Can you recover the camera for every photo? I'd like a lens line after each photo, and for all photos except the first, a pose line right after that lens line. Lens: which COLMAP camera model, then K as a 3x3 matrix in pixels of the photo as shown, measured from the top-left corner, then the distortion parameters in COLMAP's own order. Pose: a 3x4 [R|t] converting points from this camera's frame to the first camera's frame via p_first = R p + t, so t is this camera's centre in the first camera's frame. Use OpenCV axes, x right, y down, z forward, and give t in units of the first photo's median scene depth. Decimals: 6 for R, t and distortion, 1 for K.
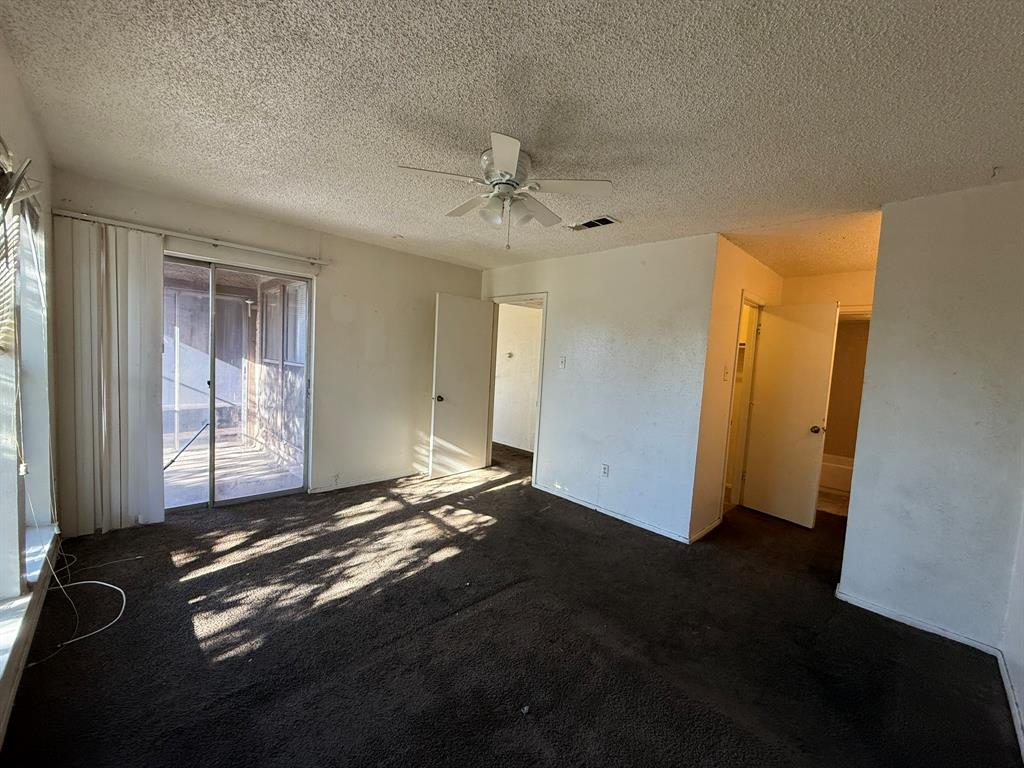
lens RADIAL K [[408.9, 0, 509.9], [0, 408.9, 389.1], [0, 0, 1]] dist [-0.000929, -0.000156]
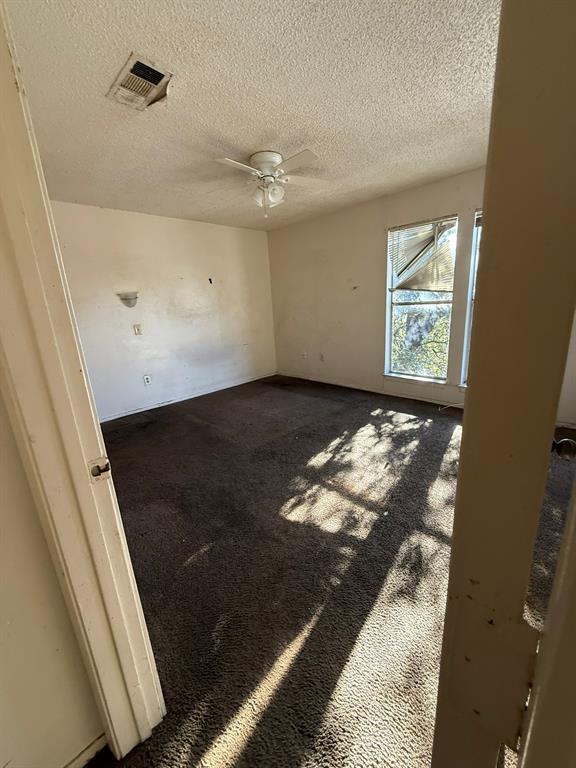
lens RADIAL K [[306.7, 0, 288.0], [0, 306.7, 384.0], [0, 0, 1]] dist [-0.000929, -0.000156]
pose [[-0.999753, 0.002095, -0.022136, -0.036313], [-0.005397, 0.942911, 0.333001, -0.091353], [0.021570, 0.333038, -0.942667, 1.538437]]
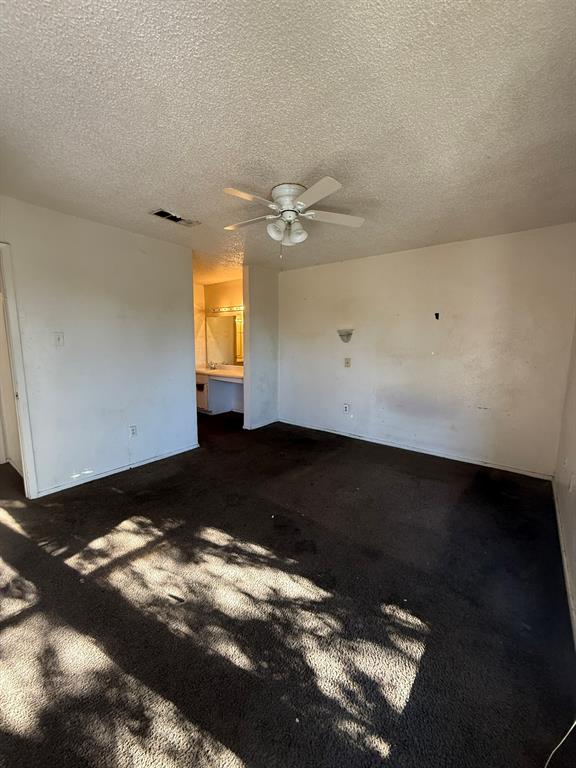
lens RADIAL K [[306.7, 0, 288.0], [0, 306.7, 384.0], [0, 0, 1]] dist [-0.000929, -0.000156]
pose [[-0.138578, -0.205752, 0.968743, -0.729108], [0.066131, 0.974075, 0.216344, -0.101904], [-0.988141, 0.094044, -0.121378, 0.761260]]
